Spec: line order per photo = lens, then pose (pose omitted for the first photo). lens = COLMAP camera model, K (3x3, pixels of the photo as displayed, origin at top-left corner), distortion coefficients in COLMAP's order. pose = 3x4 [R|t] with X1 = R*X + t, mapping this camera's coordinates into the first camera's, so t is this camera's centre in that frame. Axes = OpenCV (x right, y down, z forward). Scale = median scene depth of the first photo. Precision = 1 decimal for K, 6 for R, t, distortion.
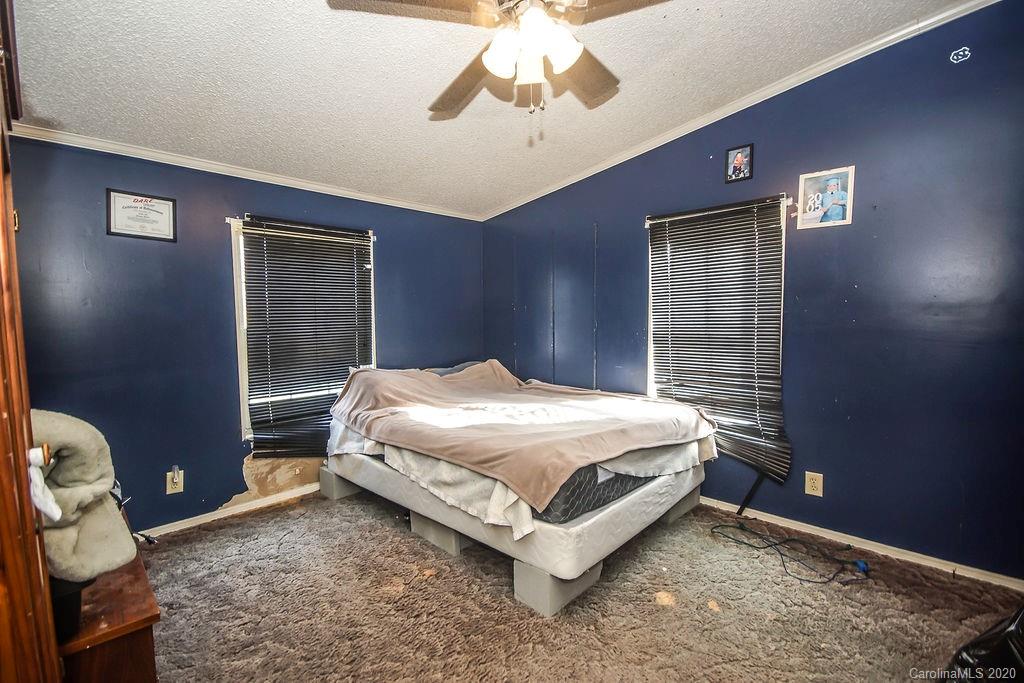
lens RADIAL K [[454.9, 0, 505.9], [0, 454.9, 344.6], [0, 0, 1]] dist [-0.002487, -0.001353]
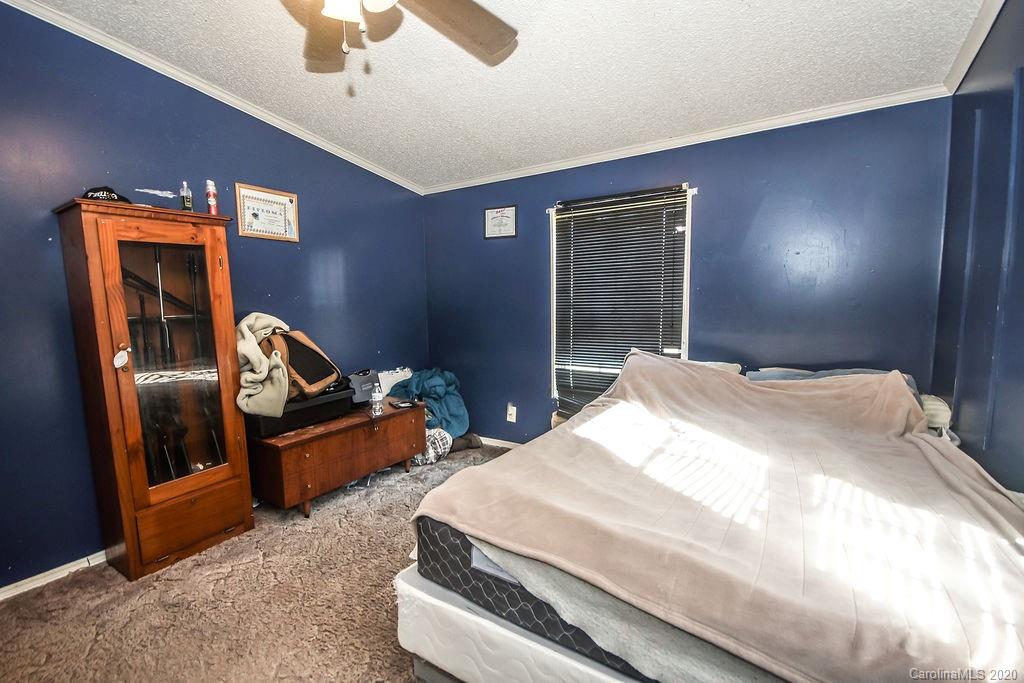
lens RADIAL K [[454.9, 0, 506.1], [0, 454.9, 347.2], [0, 0, 1]] dist [-0.002487, -0.001353]
pose [[0.211719, 0.112153, -0.970874, 0.530444], [-0.041124, 0.993536, 0.105803, -0.040713], [0.976465, 0.017525, 0.214963, 0.620040]]
